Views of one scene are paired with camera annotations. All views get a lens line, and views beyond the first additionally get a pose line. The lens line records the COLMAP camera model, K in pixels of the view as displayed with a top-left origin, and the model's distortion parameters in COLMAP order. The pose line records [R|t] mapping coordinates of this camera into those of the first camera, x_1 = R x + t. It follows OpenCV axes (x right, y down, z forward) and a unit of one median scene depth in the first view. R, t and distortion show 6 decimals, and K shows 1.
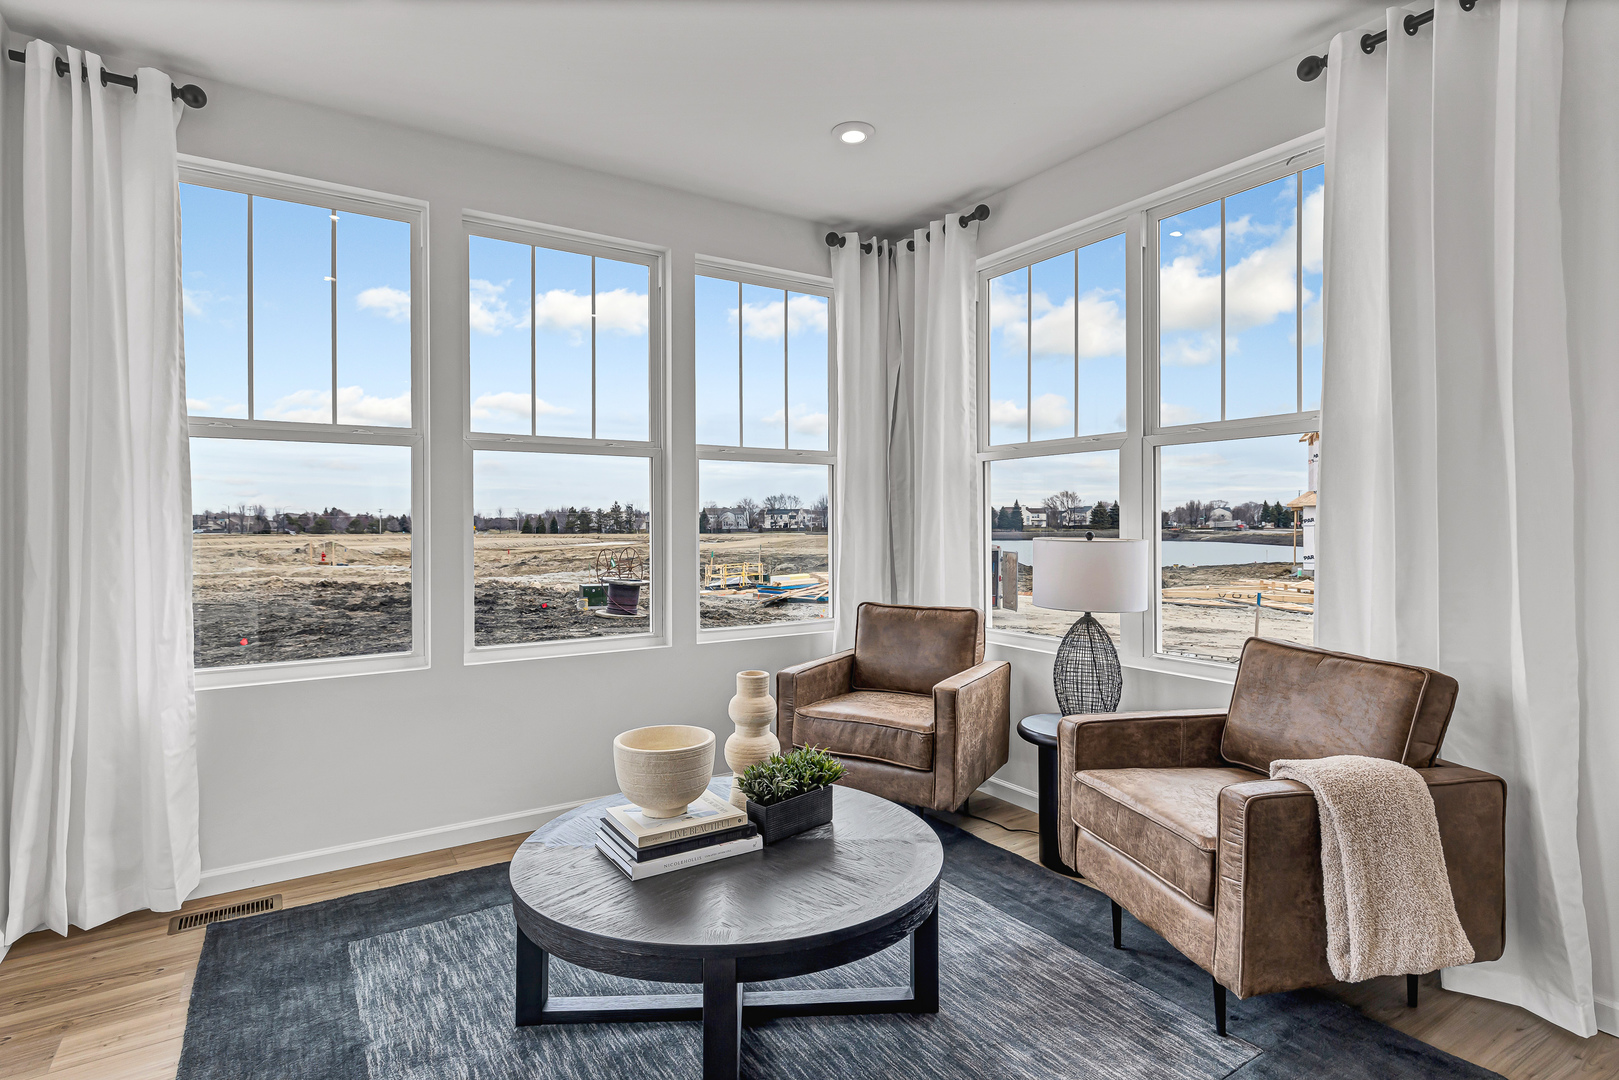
lens RADIAL K [[807.1, 0, 809.5], [0, 807.1, 540.0], [0, 0, 1]] dist [0.002489, 0.001474]
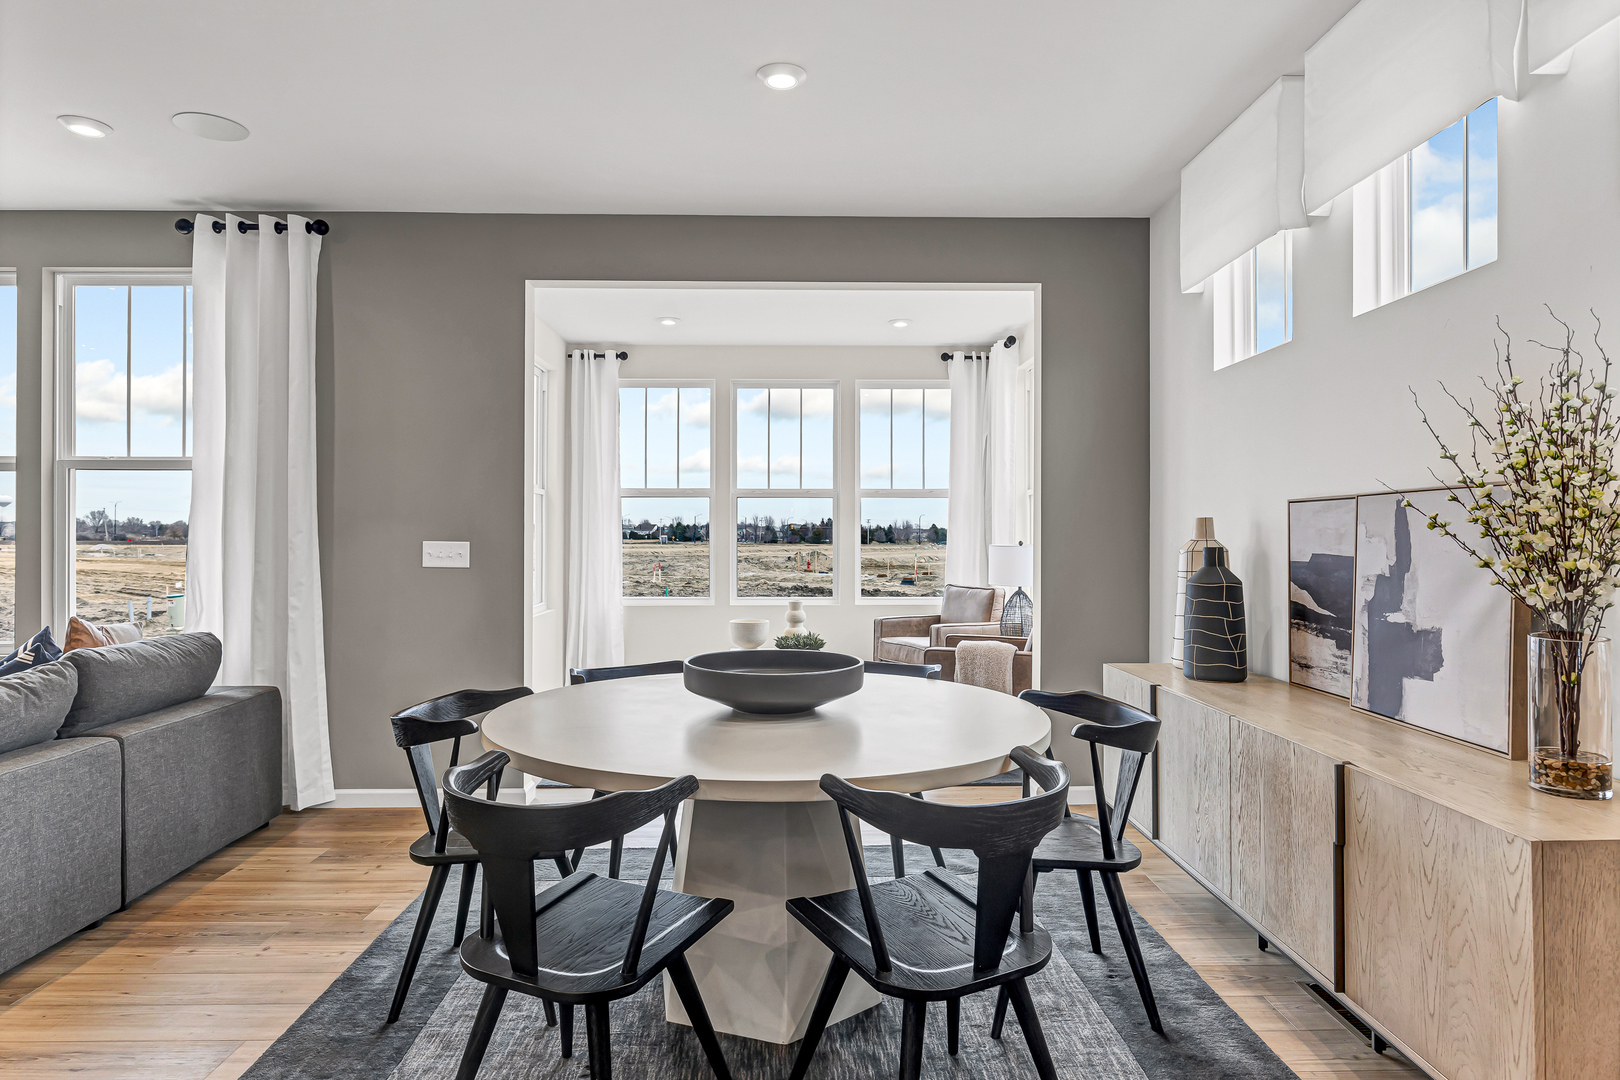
lens RADIAL K [[912.8, 0, 810.0], [0, 912.8, 540.0], [0, 0, 1]] dist [-0.000695, -0.000072]
pose [[0.850942, 0.005625, -0.525230, 0.762356], [-0.013006, 0.999862, -0.010363, 0.010101], [0.525099, 0.015649, 0.850897, -0.672859]]
